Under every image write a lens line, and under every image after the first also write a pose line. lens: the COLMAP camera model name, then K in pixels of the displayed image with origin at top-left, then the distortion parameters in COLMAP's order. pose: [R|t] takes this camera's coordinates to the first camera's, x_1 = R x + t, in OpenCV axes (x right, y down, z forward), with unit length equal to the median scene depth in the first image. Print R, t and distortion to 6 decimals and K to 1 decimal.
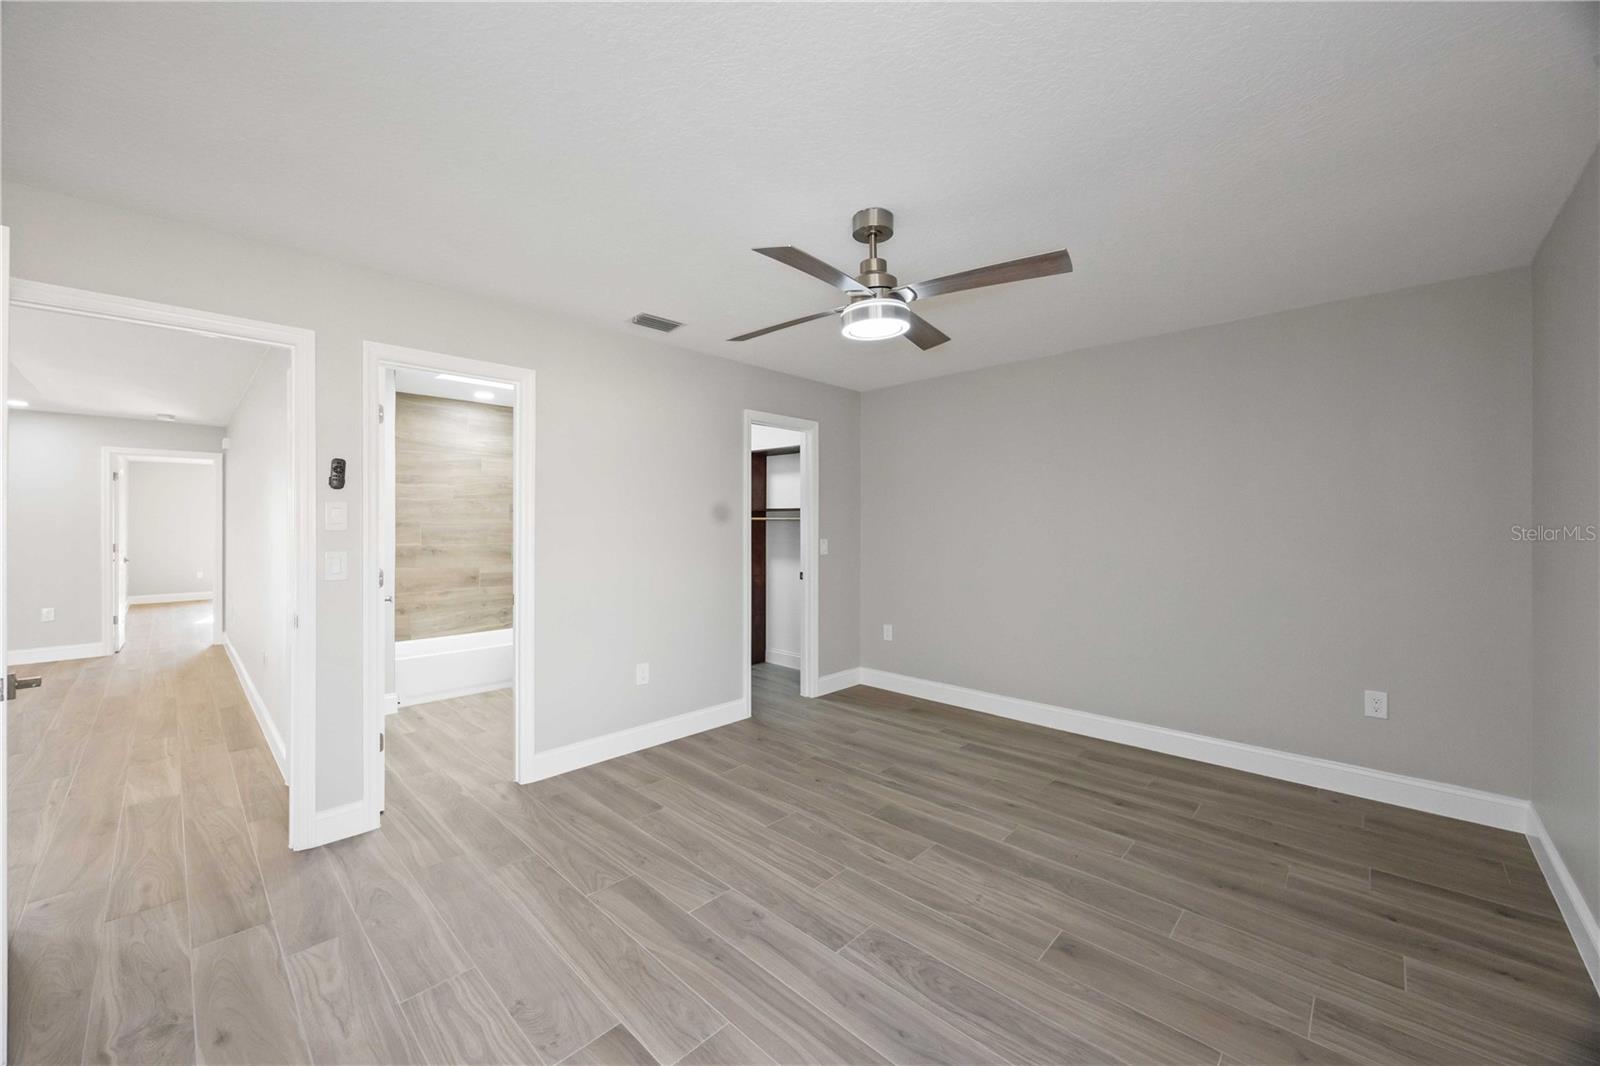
lens RADIAL K [[606.5, 0, 800.0], [0, 606.5, 533.0], [0, 0, 1]] dist [0.001291, 0.000125]
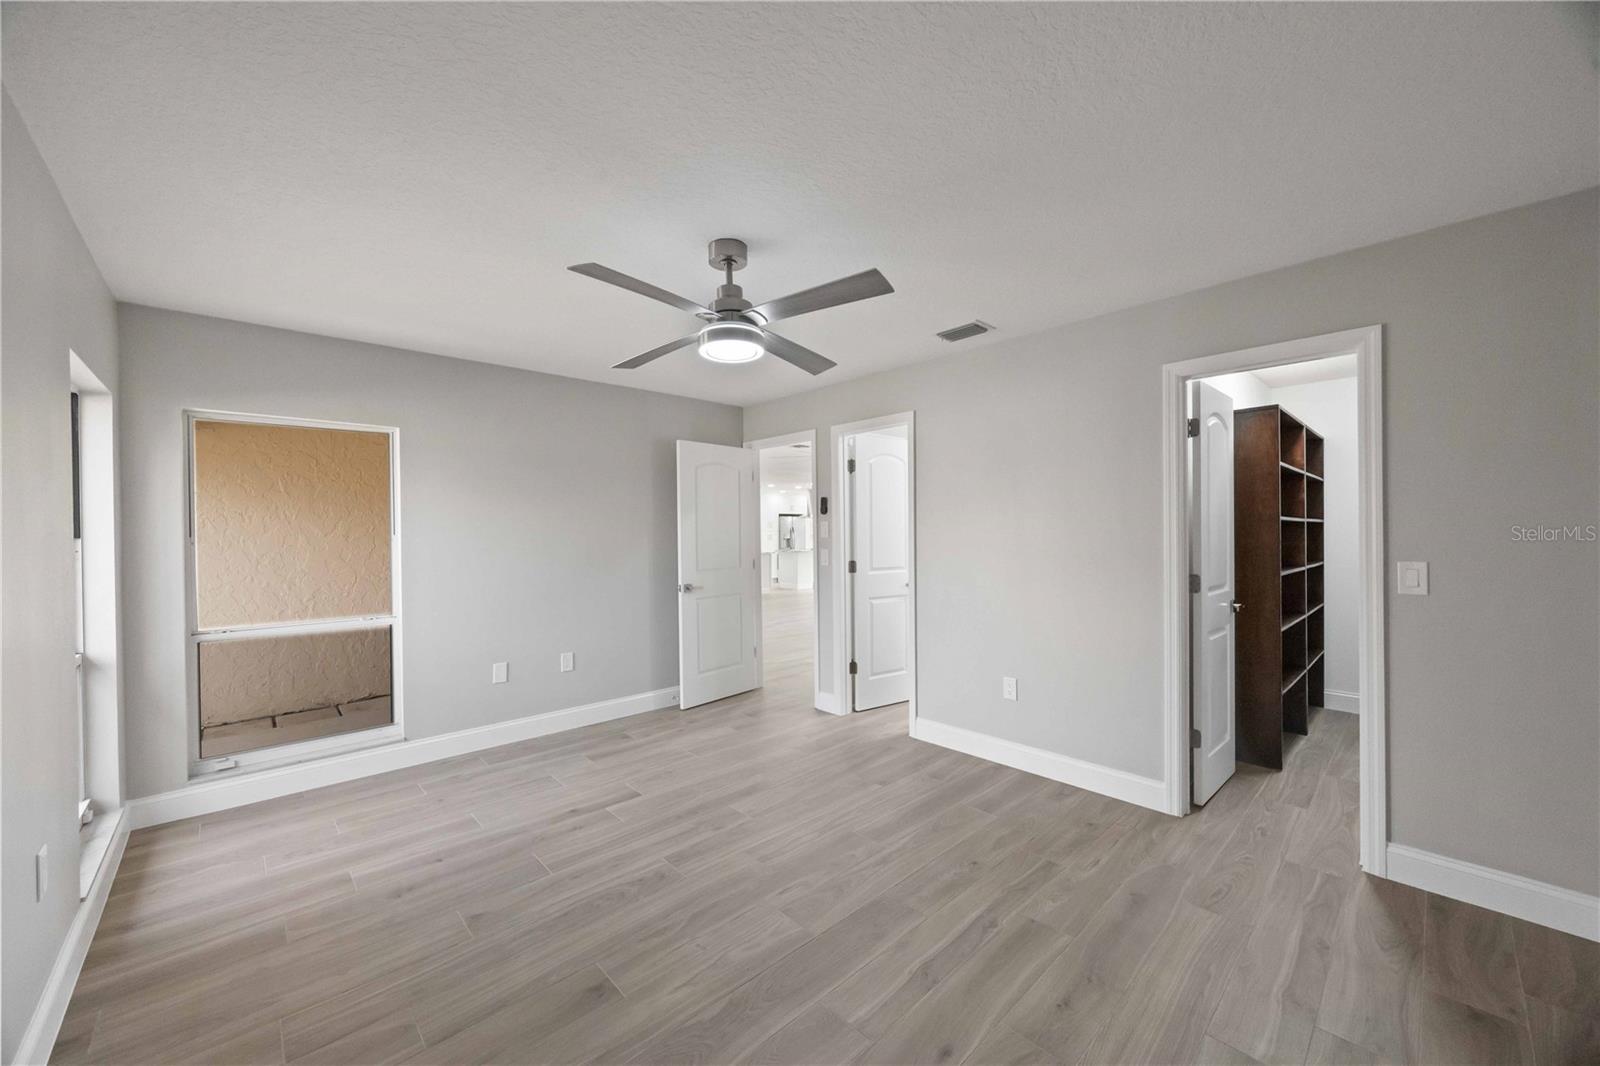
lens RADIAL K [[621.0, 0, 811.0], [0, 621.0, 530.5], [0, 0, 1]] dist [-0.000822, -0.000002]
pose [[-0.058916, -0.002606, -0.998260, 0.905163], [-0.002475, 0.999994, -0.002464, -0.017211], [0.998260, 0.002326, -0.058922, 0.905541]]
